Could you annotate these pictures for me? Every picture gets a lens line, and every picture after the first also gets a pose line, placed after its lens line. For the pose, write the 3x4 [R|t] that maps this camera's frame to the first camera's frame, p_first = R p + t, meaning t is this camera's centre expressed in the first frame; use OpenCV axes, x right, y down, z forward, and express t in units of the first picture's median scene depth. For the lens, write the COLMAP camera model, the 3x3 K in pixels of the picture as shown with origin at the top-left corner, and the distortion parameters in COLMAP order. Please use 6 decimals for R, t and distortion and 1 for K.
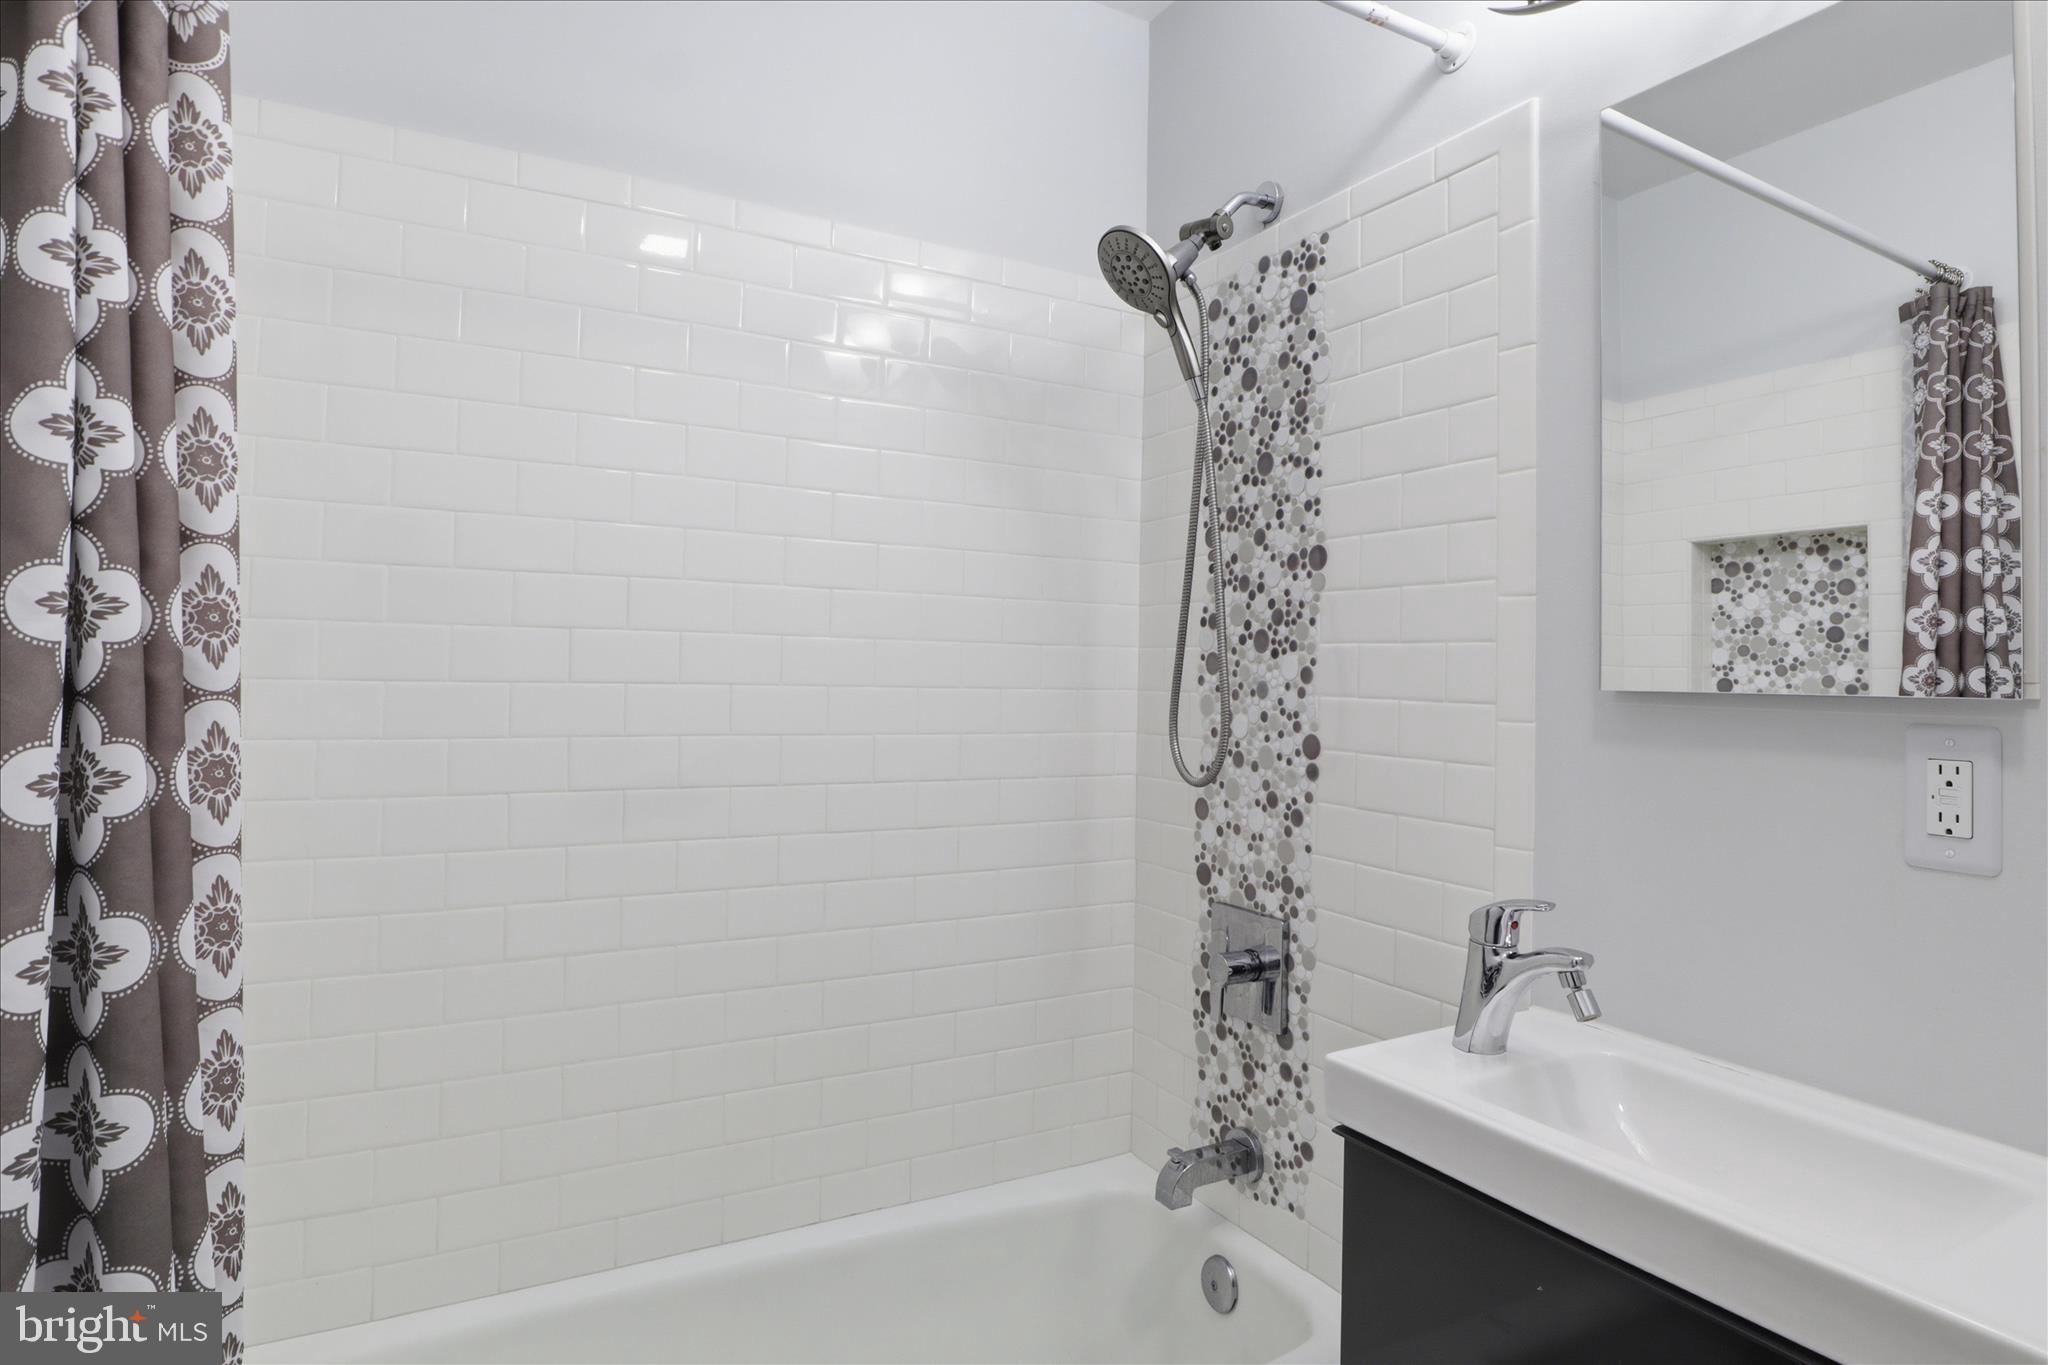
lens RADIAL K [[1091.0, 0, 1025.0], [0, 1091.0, 629.7], [0, 0, 1]] dist [-0.005566, -0.001212]
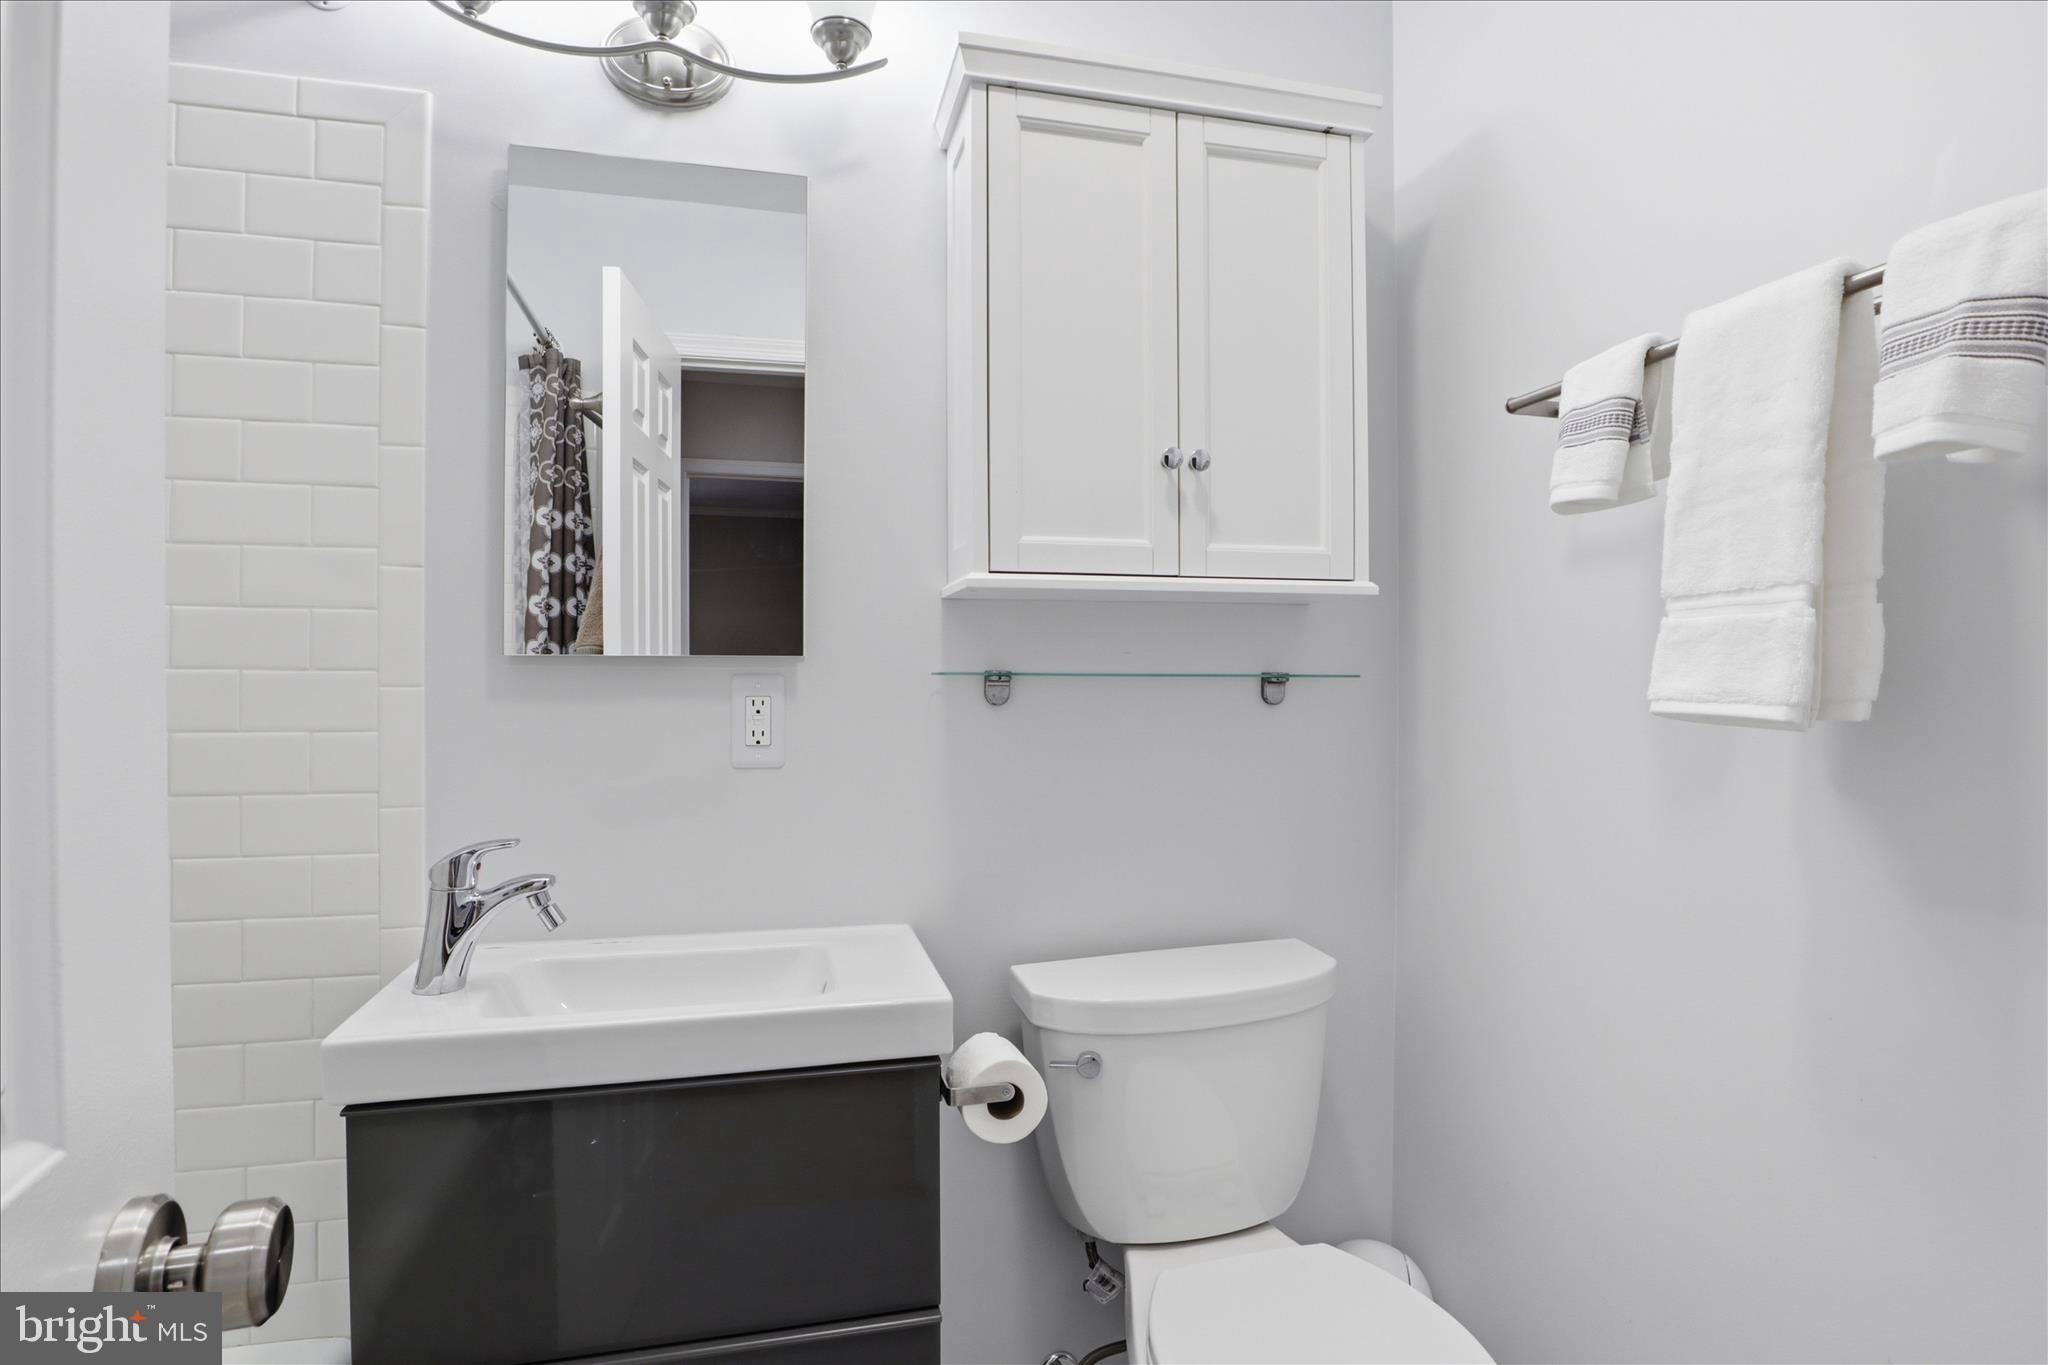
lens RADIAL K [[1033.6, 0, 1031.2], [0, 1033.6, 676.1], [0, 0, 1]] dist [-0.053392, 0.015157]
pose [[0.275302, -0.024958, 0.961034, -0.314239], [-0.036303, 0.998680, 0.036335, 0.016039], [-0.960672, -0.044891, 0.274033, 0.153813]]
